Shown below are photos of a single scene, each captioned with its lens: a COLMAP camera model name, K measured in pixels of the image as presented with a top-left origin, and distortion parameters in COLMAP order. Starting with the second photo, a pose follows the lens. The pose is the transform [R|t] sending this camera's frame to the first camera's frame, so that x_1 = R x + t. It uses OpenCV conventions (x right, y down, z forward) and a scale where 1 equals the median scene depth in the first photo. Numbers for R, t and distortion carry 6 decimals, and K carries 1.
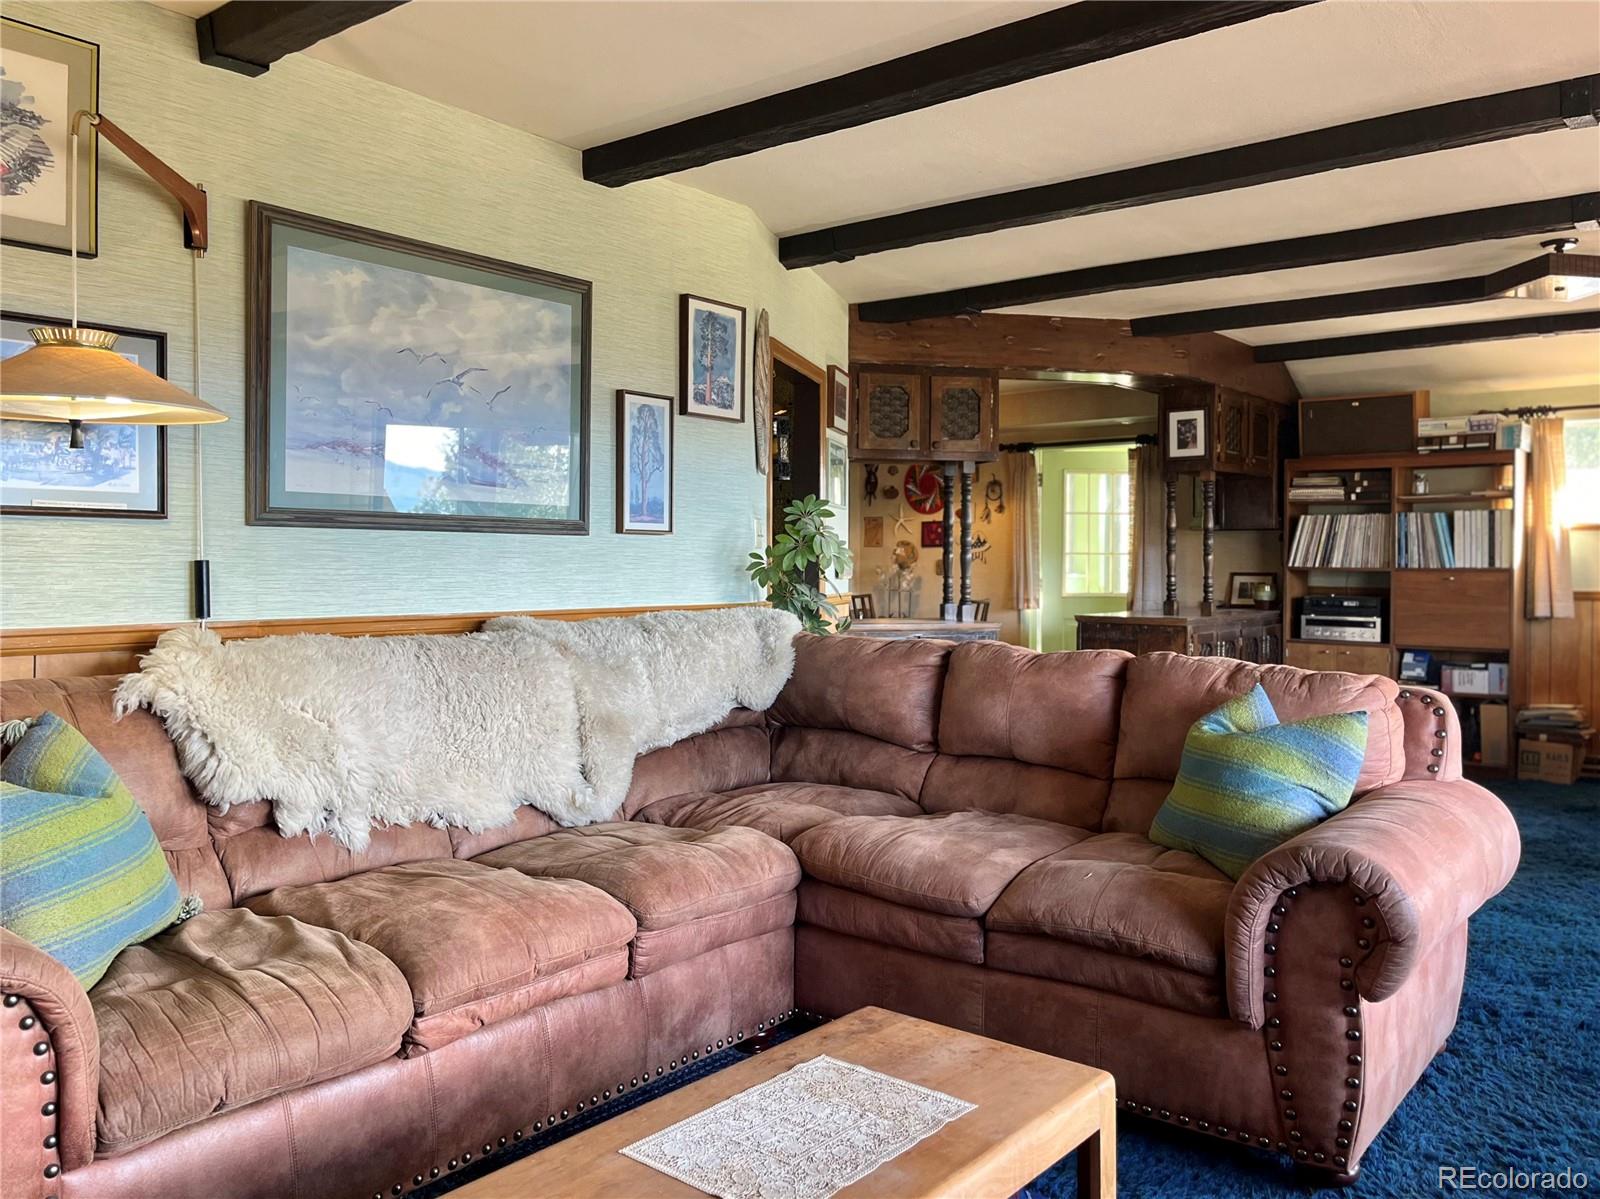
lens RADIAL K [[1273.9, 0, 801.4], [0, 1273.9, 576.4], [0, 0, 1]] dist [0.066817, -0.069522]
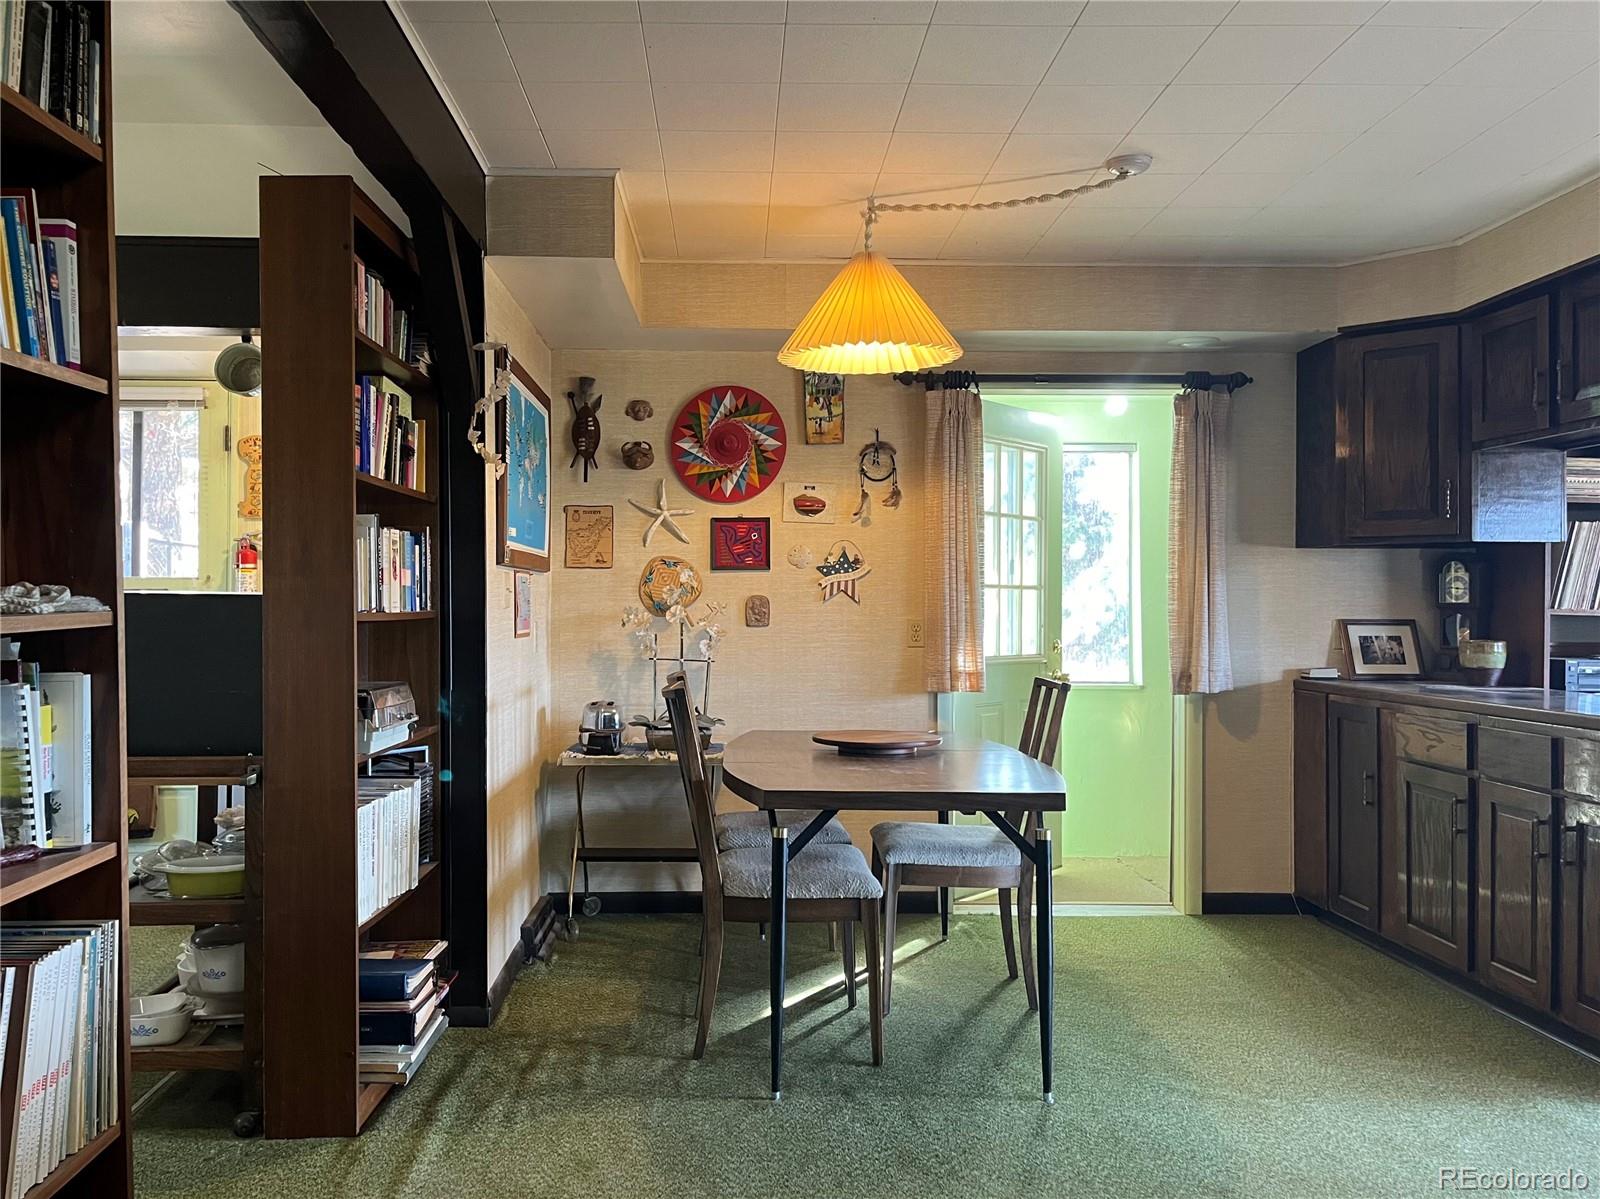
lens RADIAL K [[1286.8, 0, 797.6], [0, 1286.8, 596.8], [0, 0, 1]] dist [0.051624, -0.005347]
pose [[0.773958, 0.005600, 0.633212, -0.250486], [0.005446, 0.999865, -0.015500, -0.006073], [-0.633214, 0.015444, 0.773823, 0.767945]]
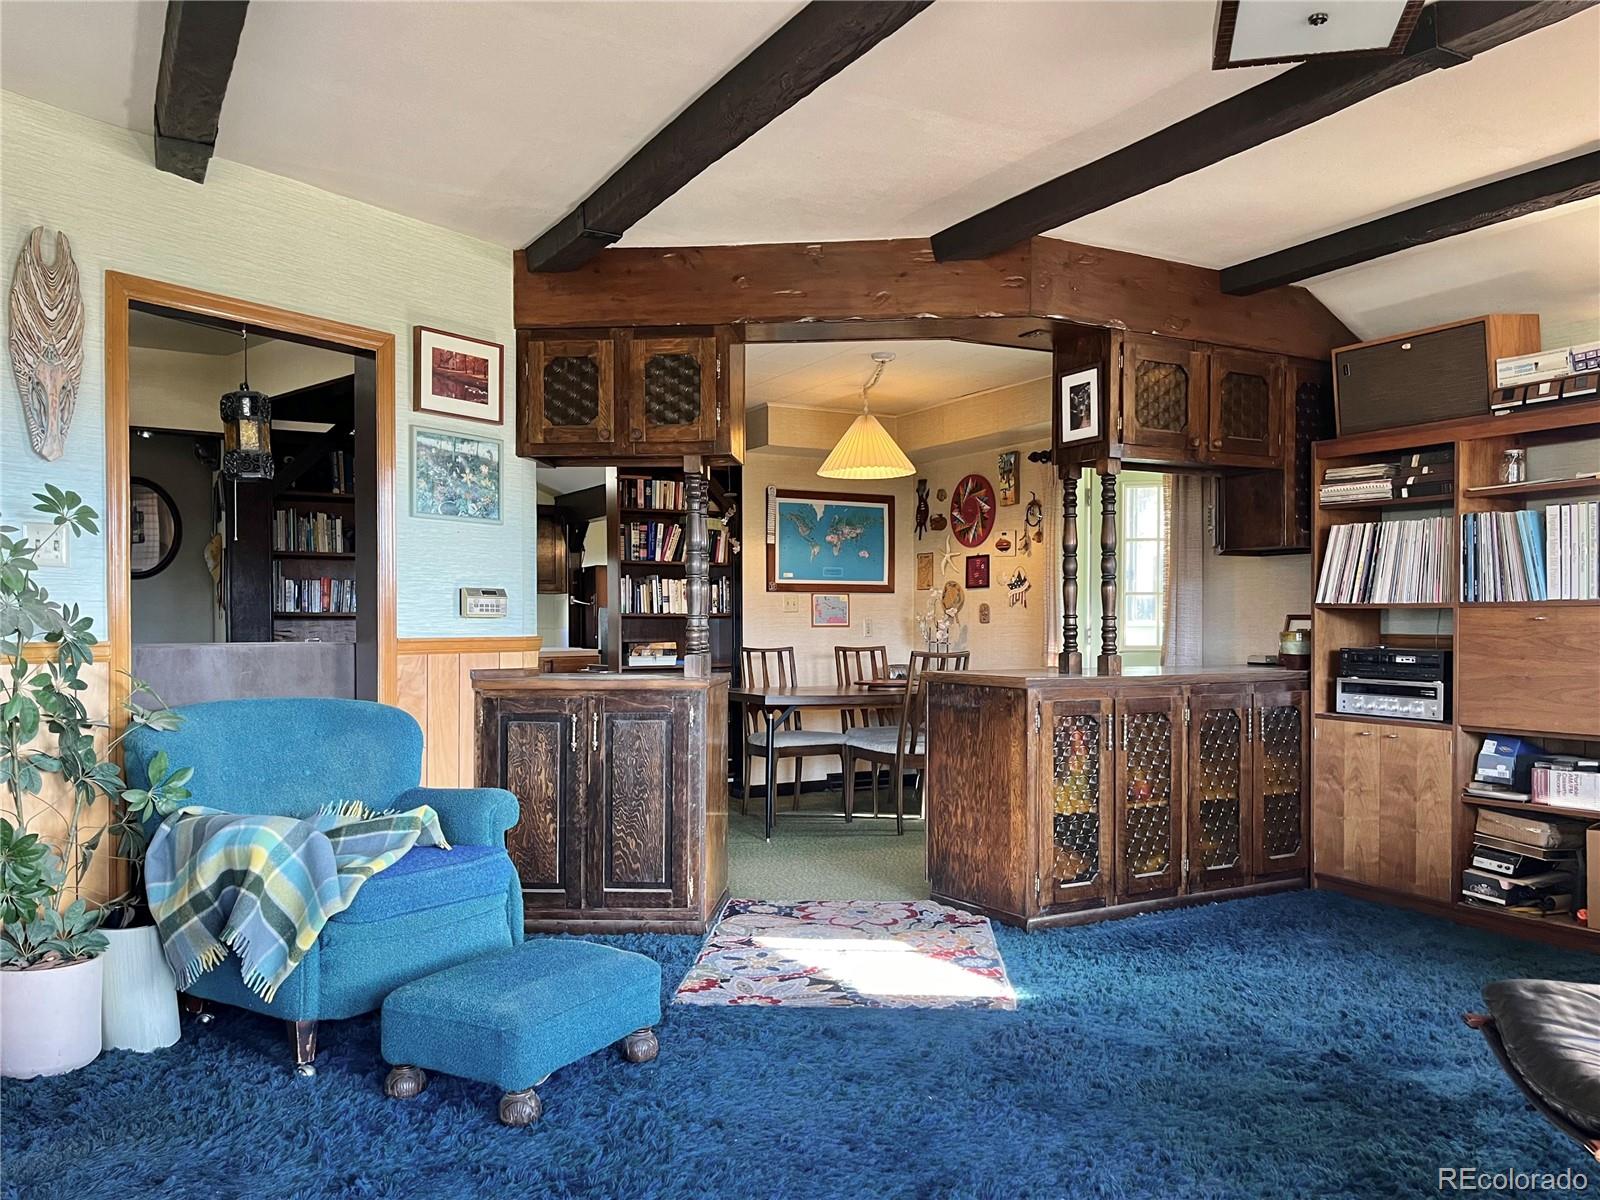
lens RADIAL K [[1228.1, 0, 827.4], [0, 1228.1, 635.4], [0, 0, 1]] dist [0.074645, -0.098790]
pose [[0.931858, 0.000945, -0.362823, 0.379715], [-0.001624, 0.999997, -0.001566, 0.010507], [0.362820, 0.002049, 0.931857, 0.315804]]
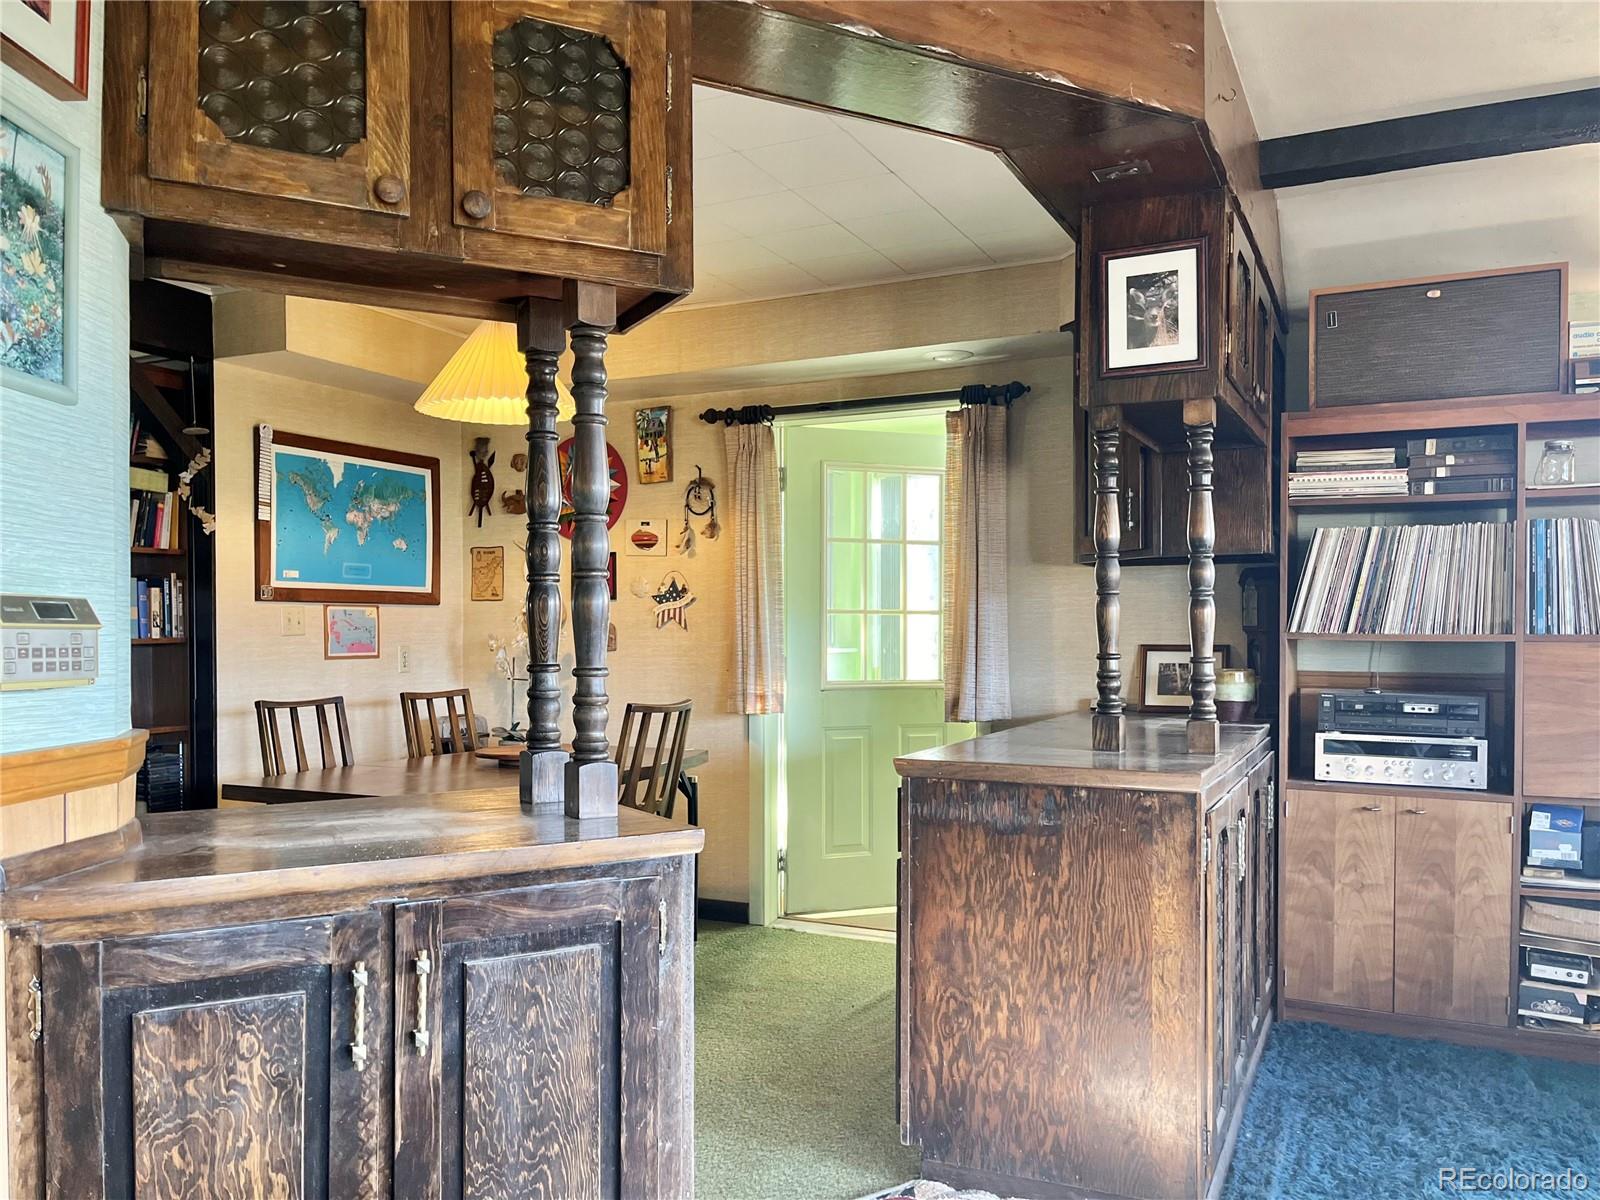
lens RADIAL K [[1228.1, 0, 802.9], [0, 1228.1, 642.0], [0, 0, 1]] dist [0.074645, -0.098790]
pose [[0.975360, -0.005117, 0.220558, 0.095642], [0.005529, 0.999984, -0.001248, -0.004654], [-0.220548, 0.002437, 0.975373, 0.587318]]
